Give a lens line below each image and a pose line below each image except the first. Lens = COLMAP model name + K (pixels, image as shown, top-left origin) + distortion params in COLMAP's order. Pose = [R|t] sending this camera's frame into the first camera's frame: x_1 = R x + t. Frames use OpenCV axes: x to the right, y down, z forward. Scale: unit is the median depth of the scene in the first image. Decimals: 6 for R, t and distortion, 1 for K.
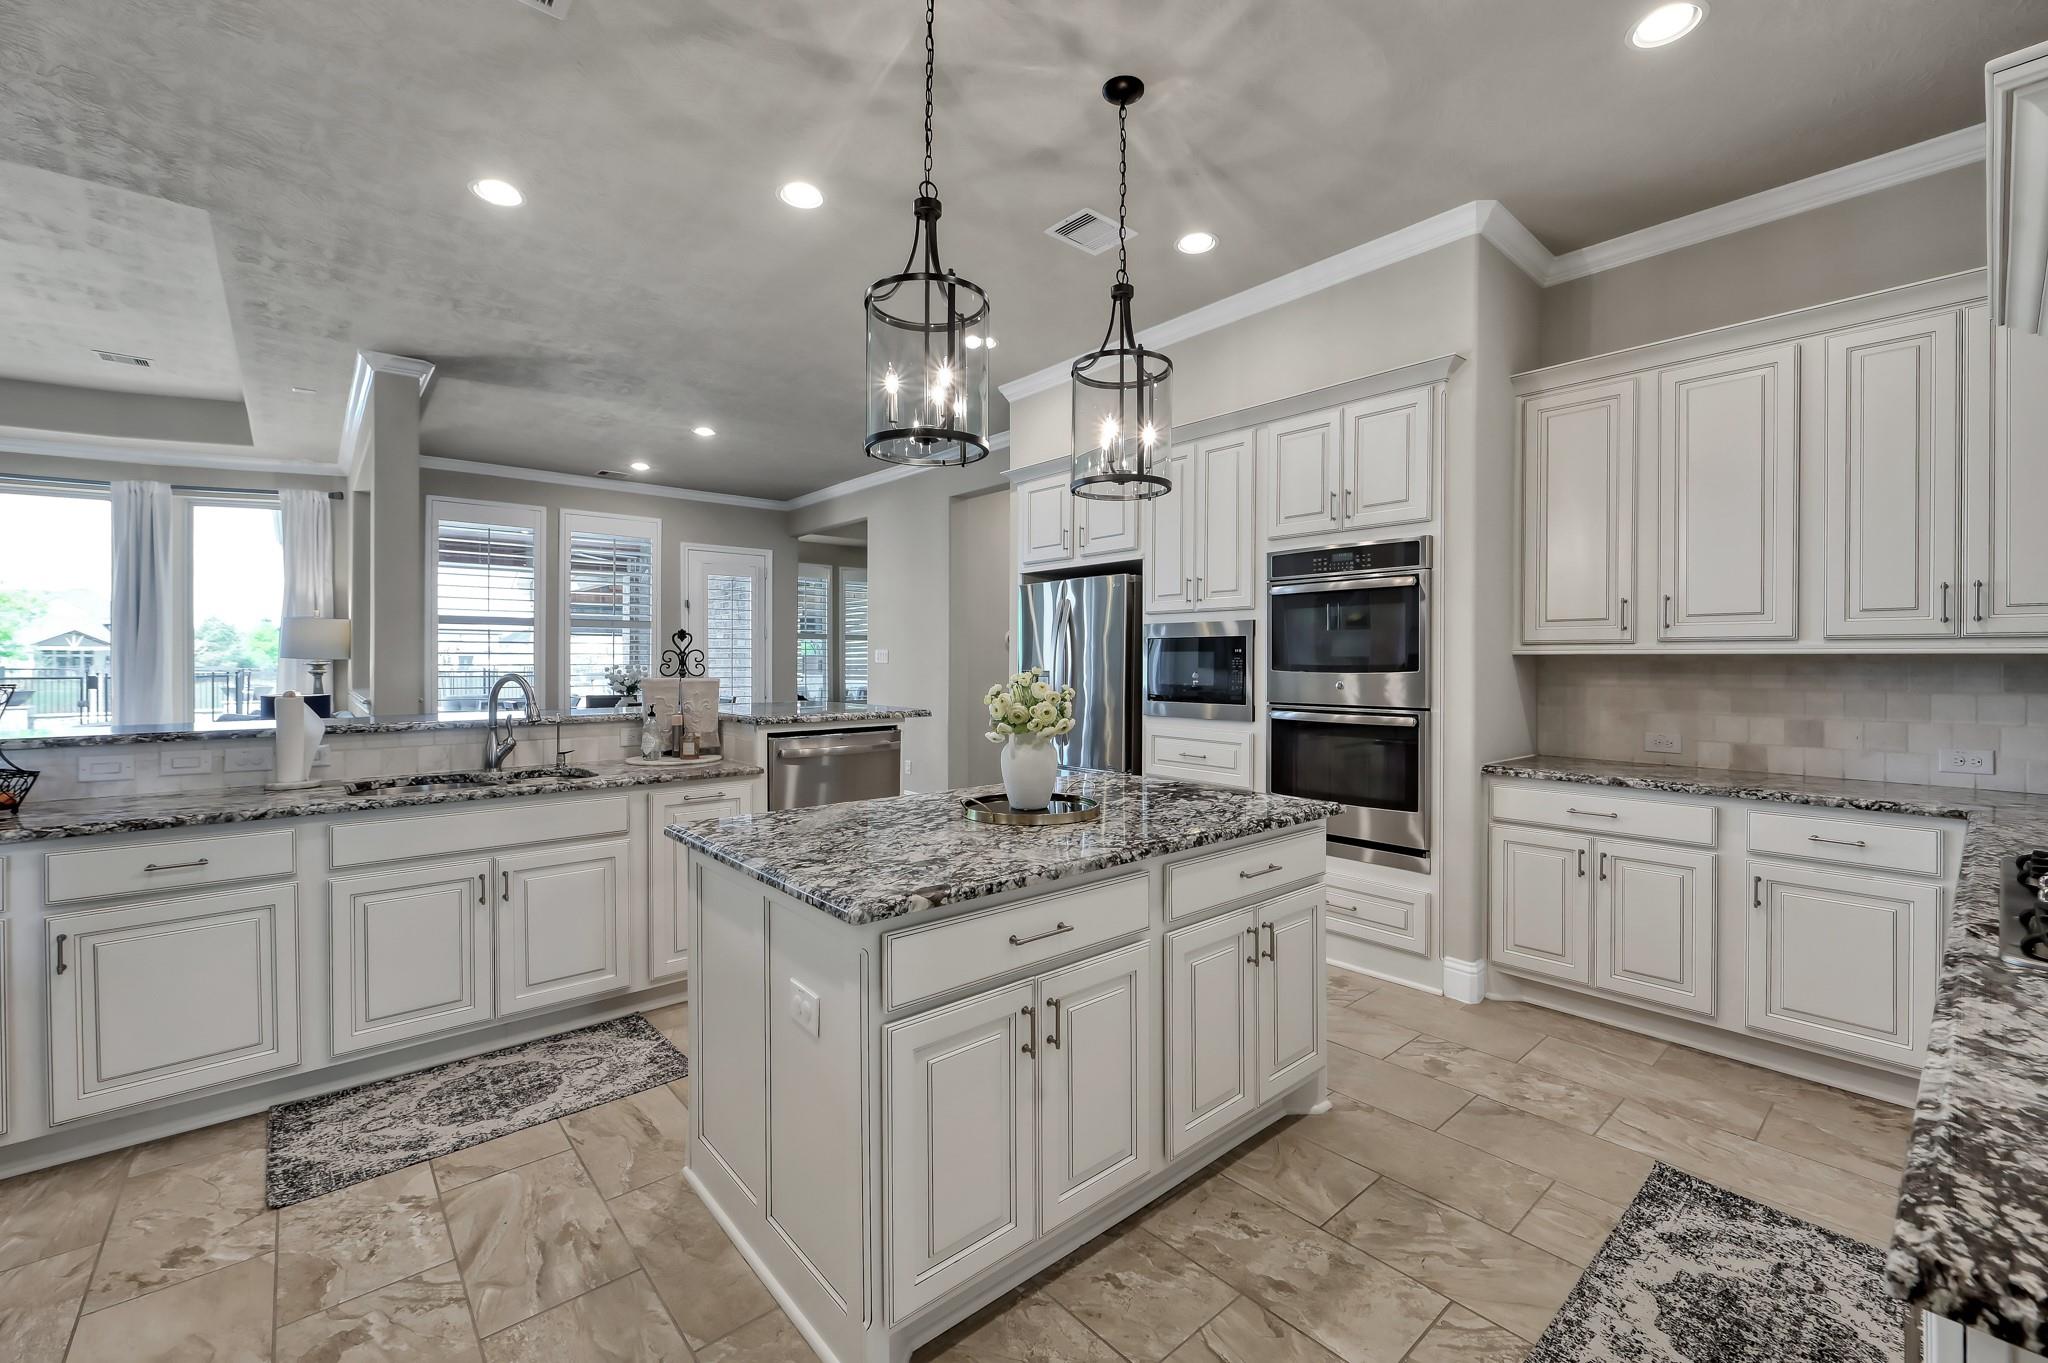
lens RADIAL K [[840.0, 0, 1028.6], [0, 840.0, 672.1], [0, 0, 1]] dist [0.000747, 0.000034]
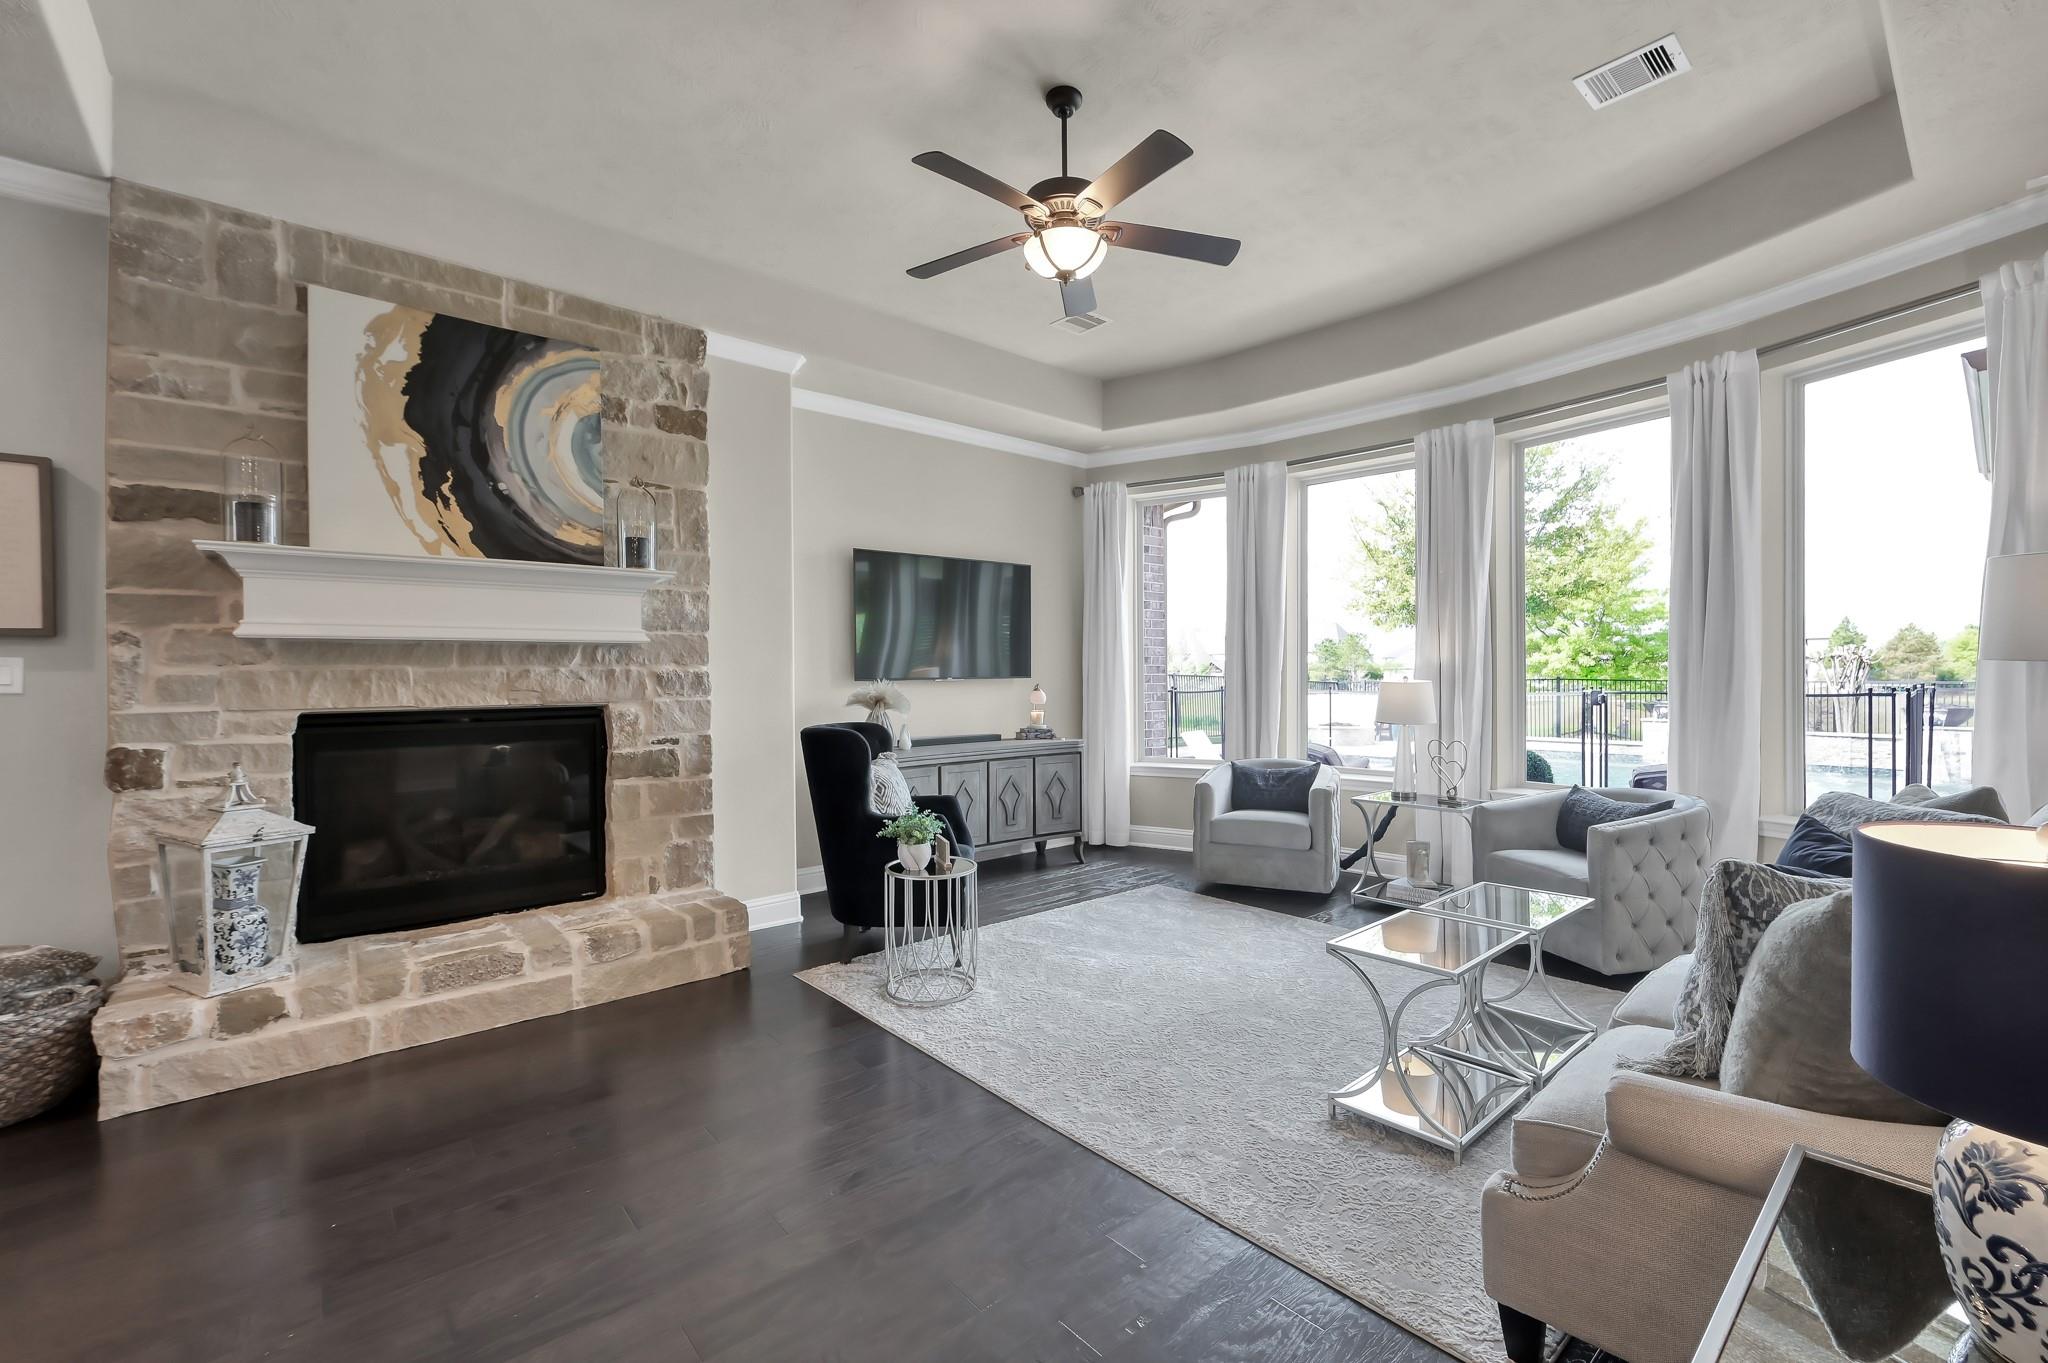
lens RADIAL K [[840.0, 0, 1028.6], [0, 840.0, 672.1], [0, 0, 1]] dist [0.000747, 0.000034]
pose [[-0.009609, -0.004539, -0.999944, -0.791759], [-0.009939, 0.999941, -0.004443, -0.013166], [0.999904, 0.009896, -0.009654, 0.893956]]
